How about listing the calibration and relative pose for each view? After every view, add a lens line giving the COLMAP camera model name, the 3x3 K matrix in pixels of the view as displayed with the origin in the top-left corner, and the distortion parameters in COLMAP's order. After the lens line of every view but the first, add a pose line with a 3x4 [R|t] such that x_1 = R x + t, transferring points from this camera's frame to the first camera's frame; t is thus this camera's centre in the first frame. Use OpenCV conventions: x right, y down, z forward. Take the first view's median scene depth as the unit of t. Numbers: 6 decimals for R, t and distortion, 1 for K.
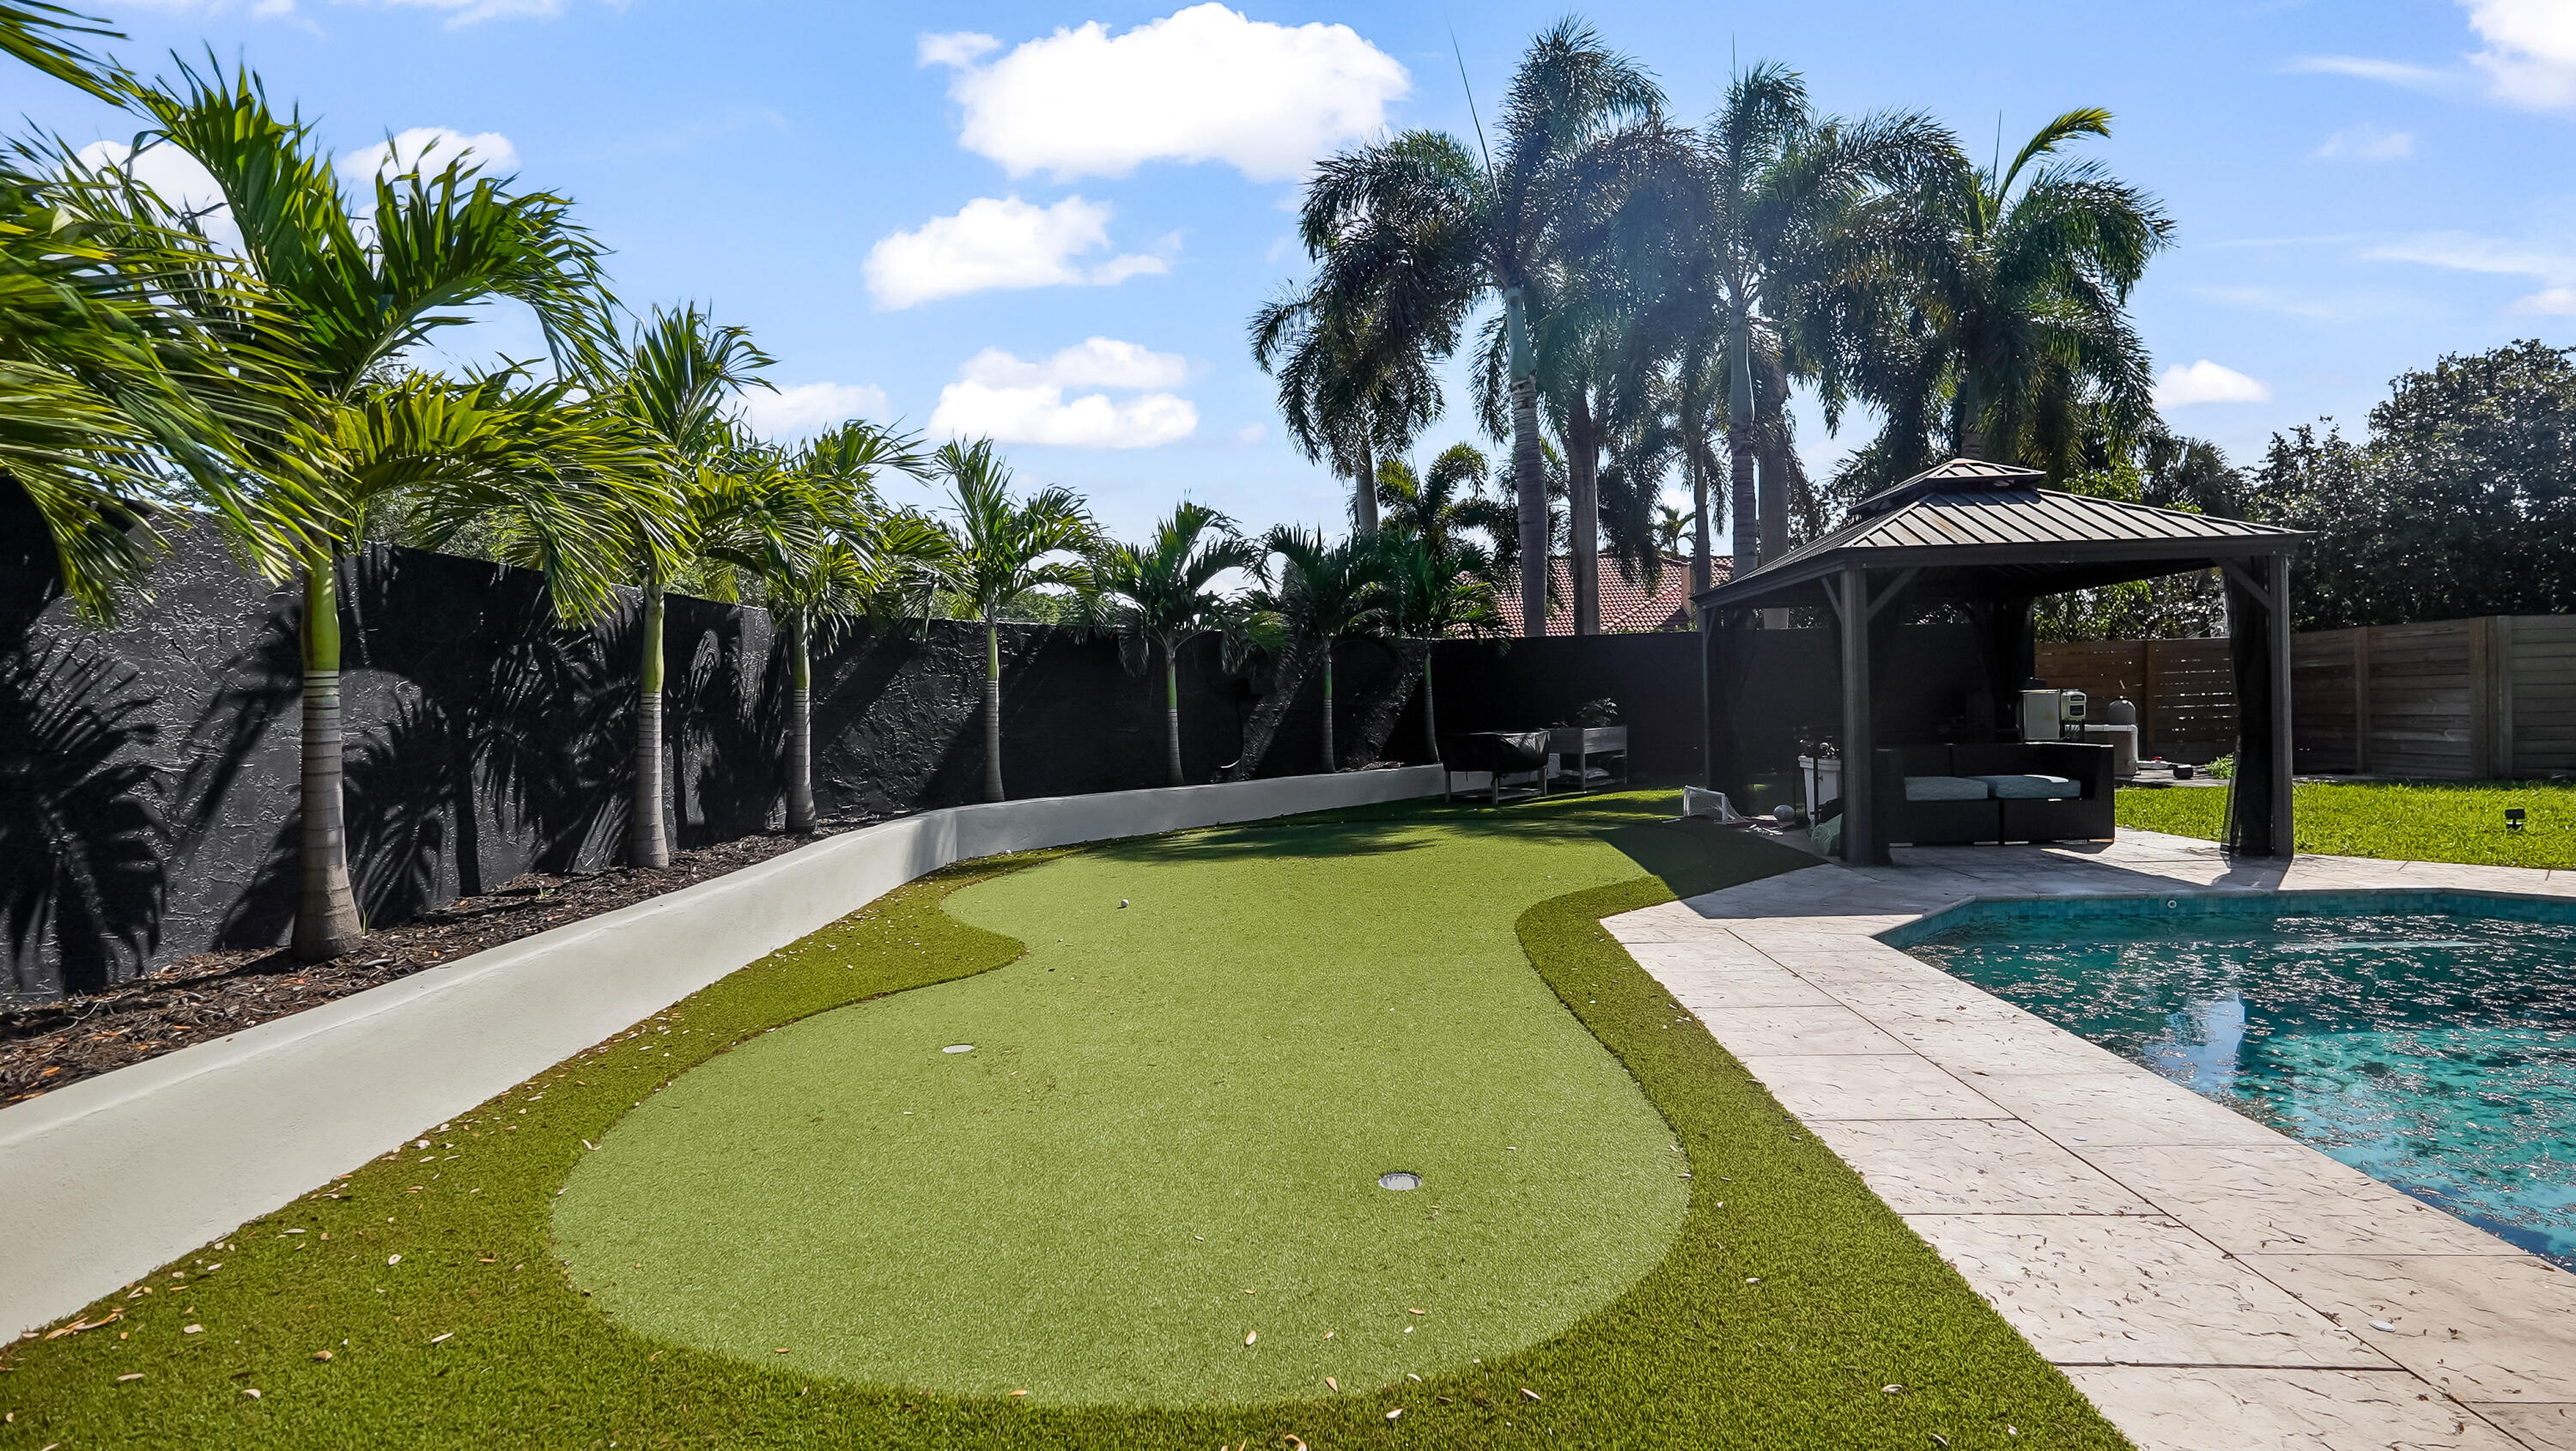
lens RADIAL K [[1205.5, 0, 1279.9], [0, 1205.5, 735.5], [0, 0, 1]] dist [-0.017276, 0.004472]
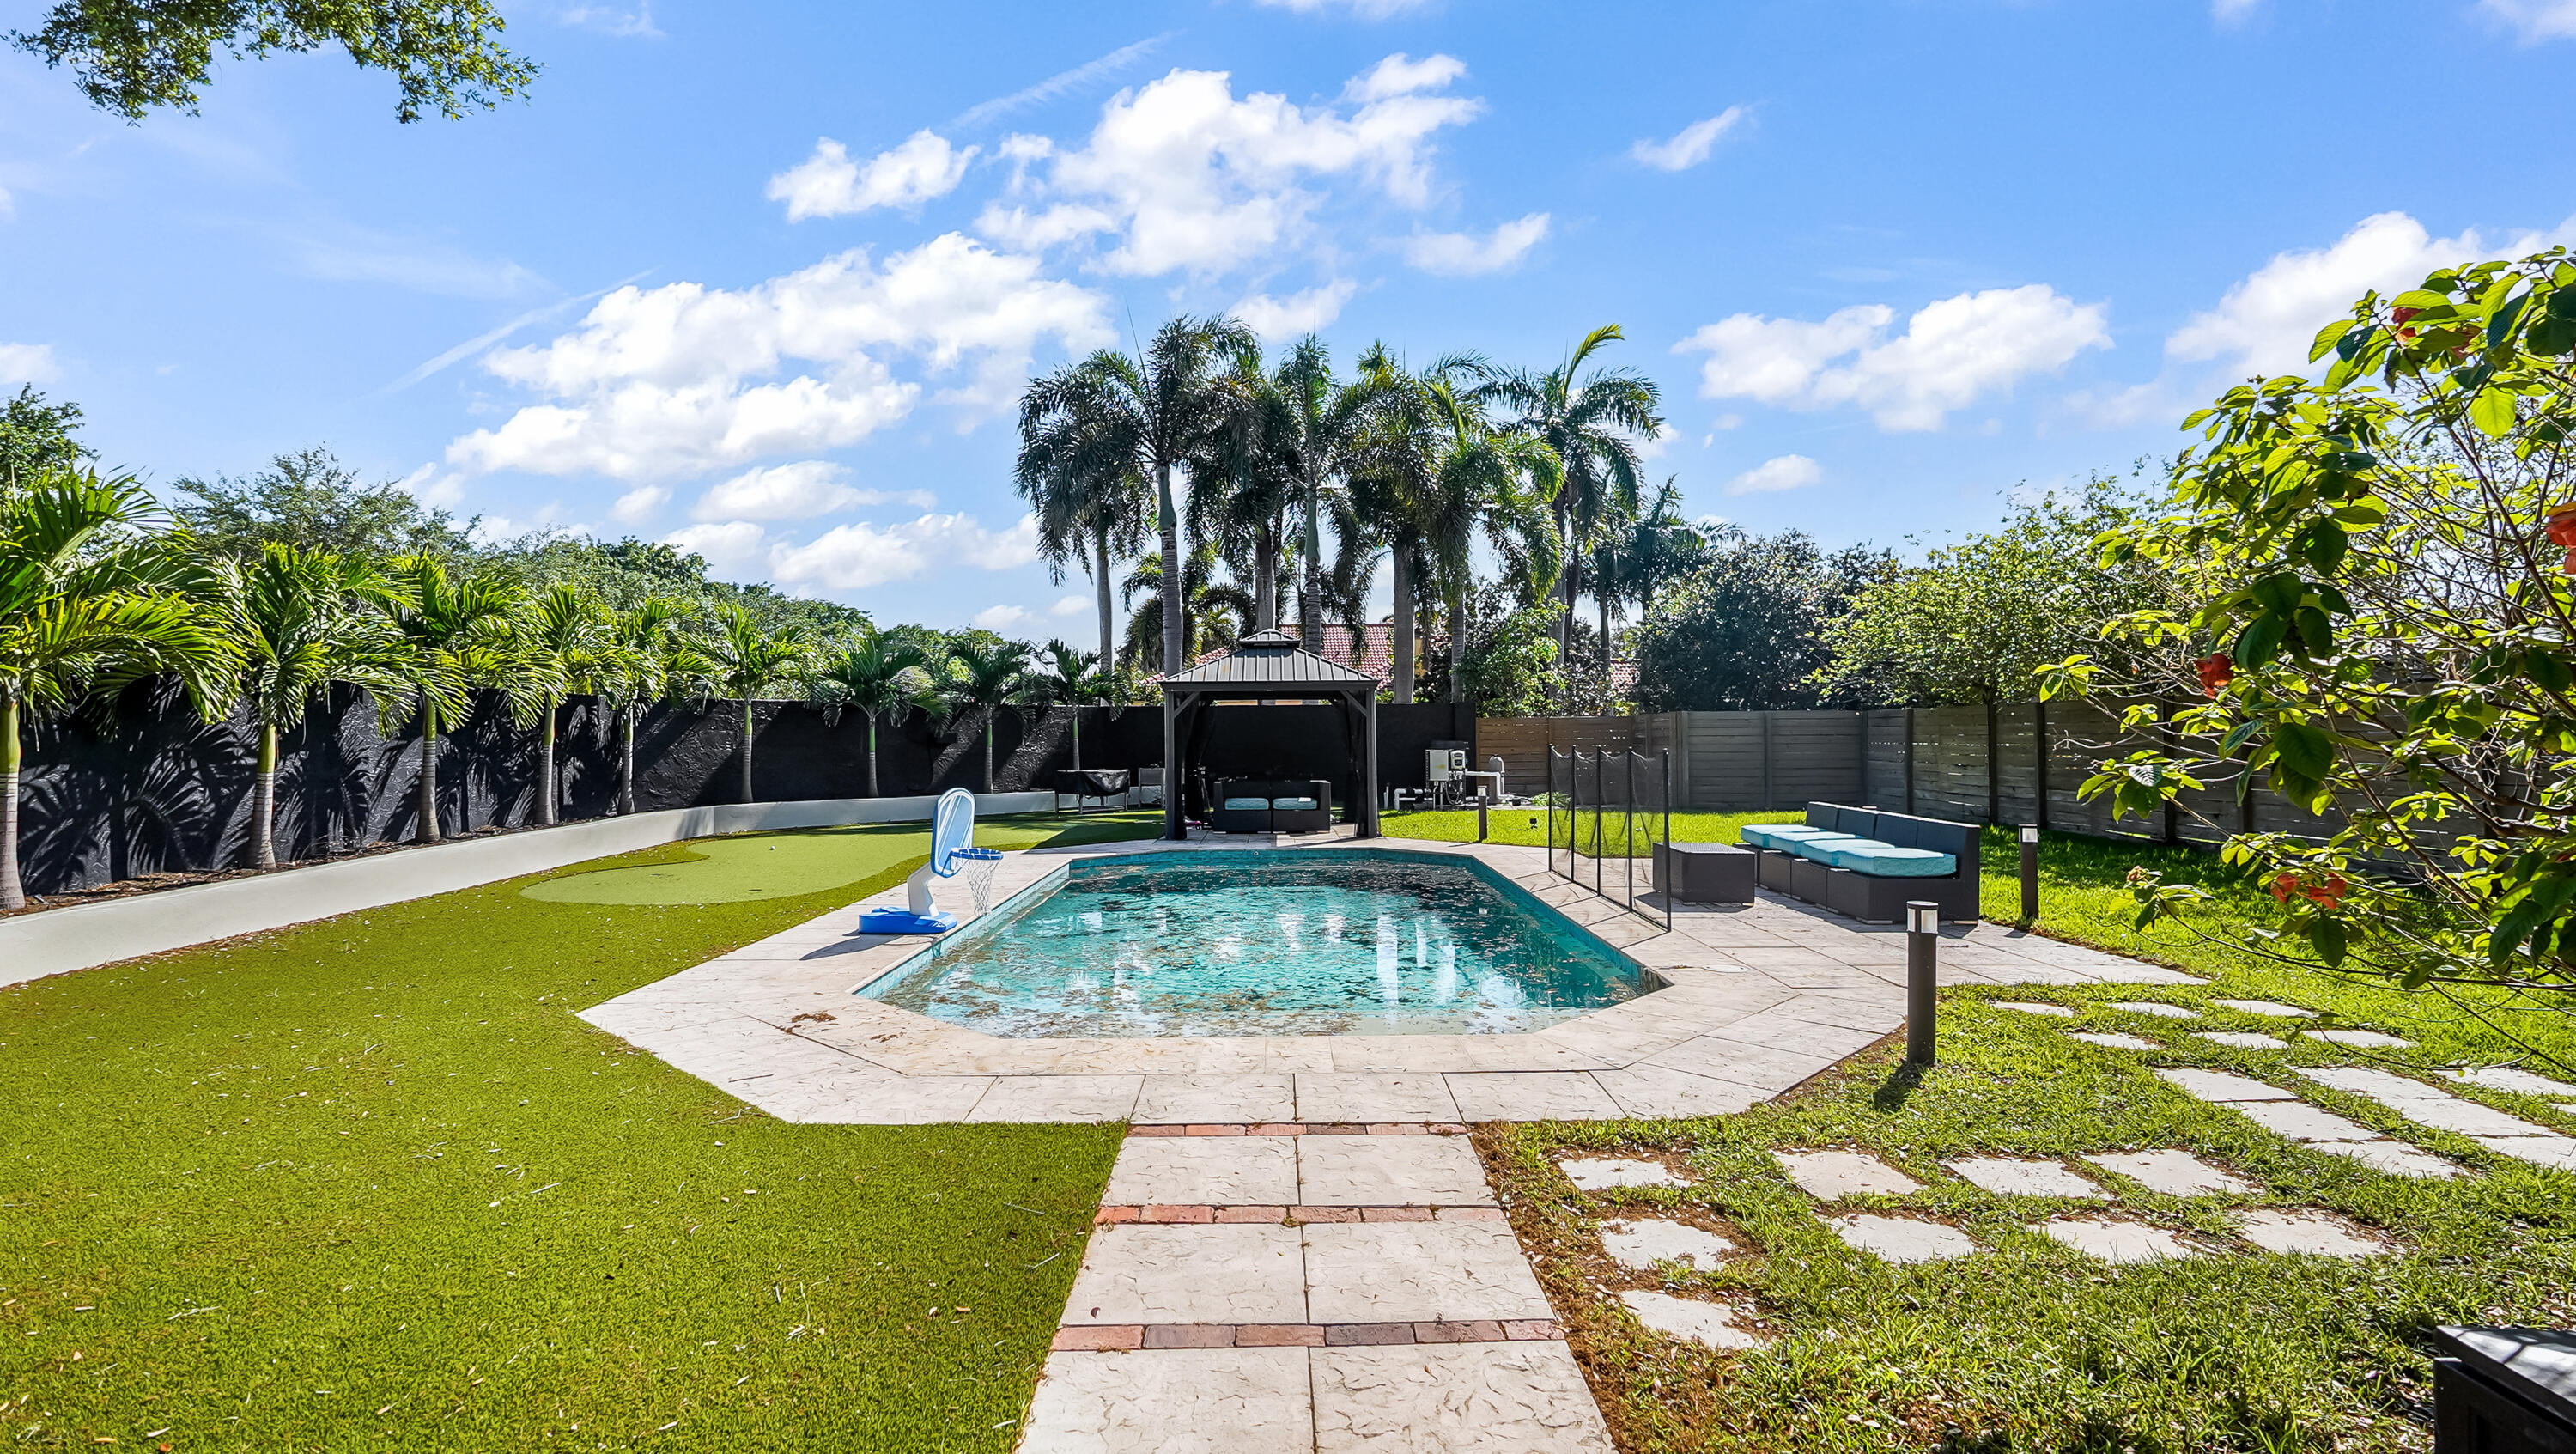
lens RADIAL K [[1218.0, 0, 1304.9], [0, 1218.0, 715.5], [0, 0, 1]] dist [-0.020648, 0.005215]
pose [[0.995819, 0.021784, 0.088710, 0.439046], [-0.017758, 0.998787, -0.045923, -0.006135], [-0.089603, 0.044155, 0.994998, -0.888950]]
